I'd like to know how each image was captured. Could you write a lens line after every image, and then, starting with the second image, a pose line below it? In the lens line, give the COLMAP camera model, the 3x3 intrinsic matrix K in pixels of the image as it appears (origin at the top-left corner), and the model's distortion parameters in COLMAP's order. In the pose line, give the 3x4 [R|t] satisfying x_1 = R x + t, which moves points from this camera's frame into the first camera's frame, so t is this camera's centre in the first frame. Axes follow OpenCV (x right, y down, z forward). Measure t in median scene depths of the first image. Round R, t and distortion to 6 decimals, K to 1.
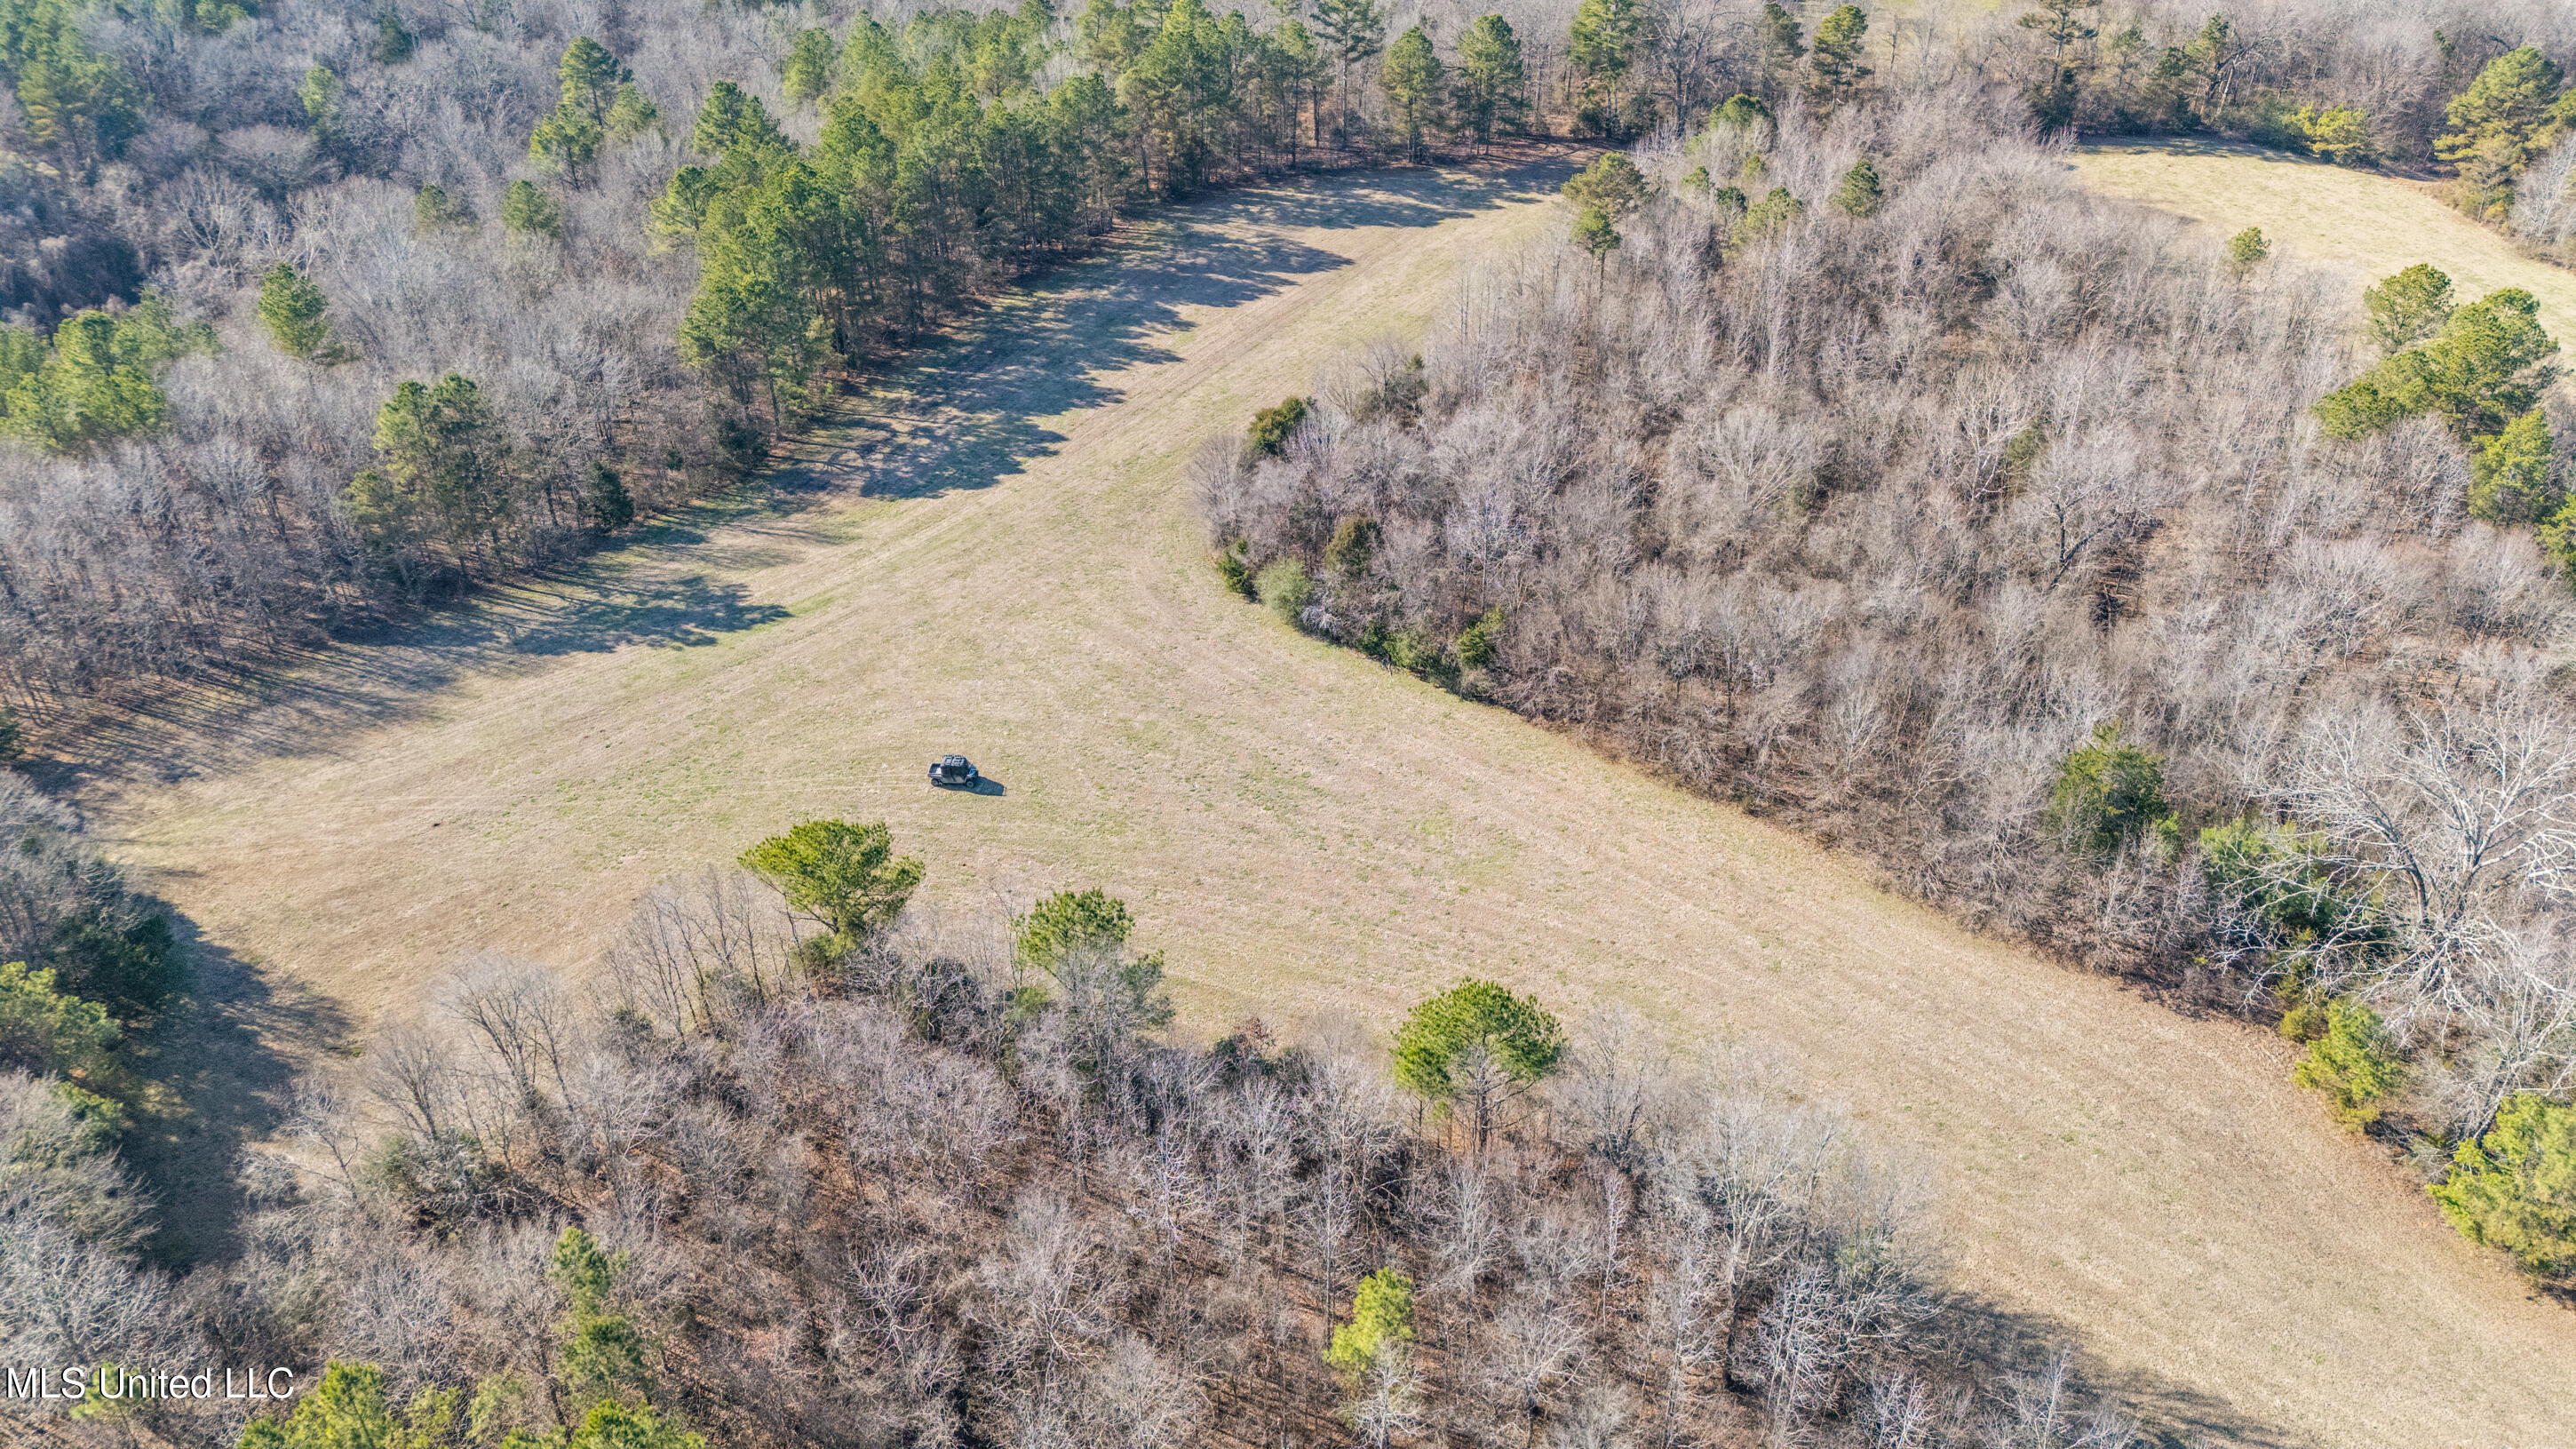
lens RADIAL K [[1895.0, 0, 1288.0], [0, 1895.0, 724.5], [0, 0, 1]] dist [0.075844, -0.058248]
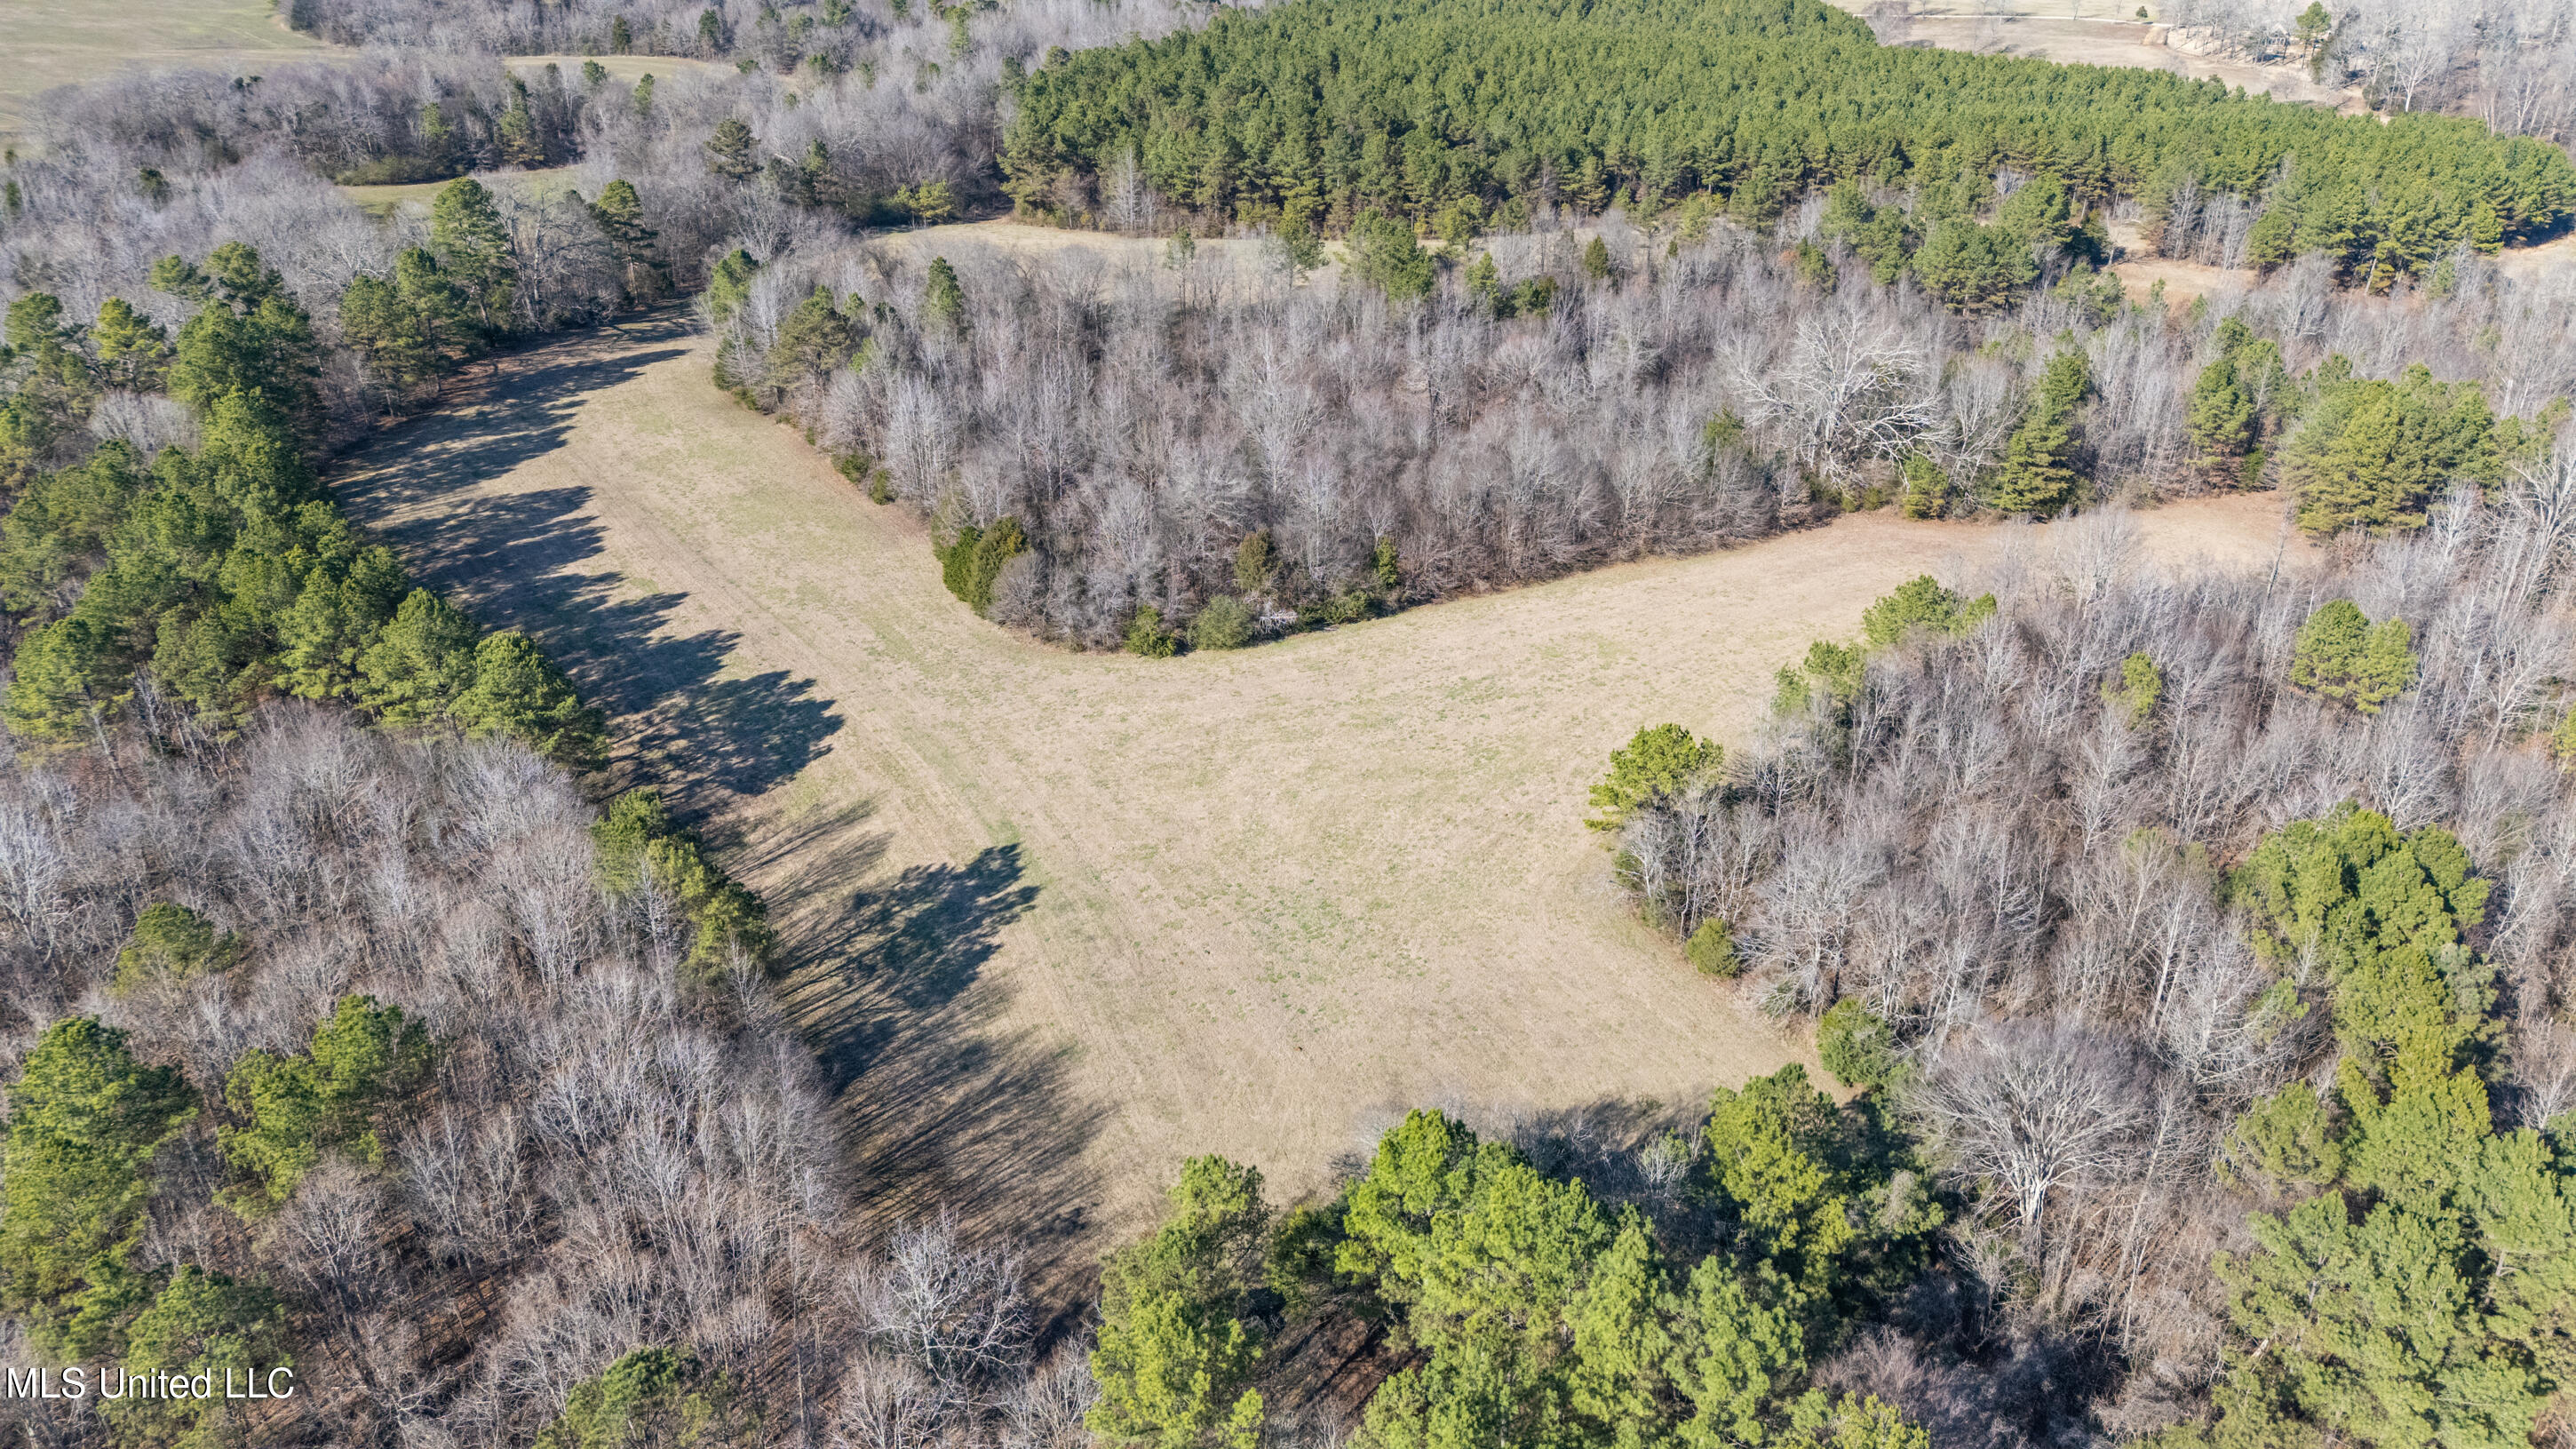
lens RADIAL K [[1895.0, 0, 1288.0], [0, 1895.0, 724.5], [0, 0, 1]] dist [0.075844, -0.058248]
pose [[0.381552, -0.419929, 0.823454, -0.651419], [0.499473, 0.843260, 0.198596, -0.154363], [-0.777782, 0.335518, 0.531491, 0.254726]]
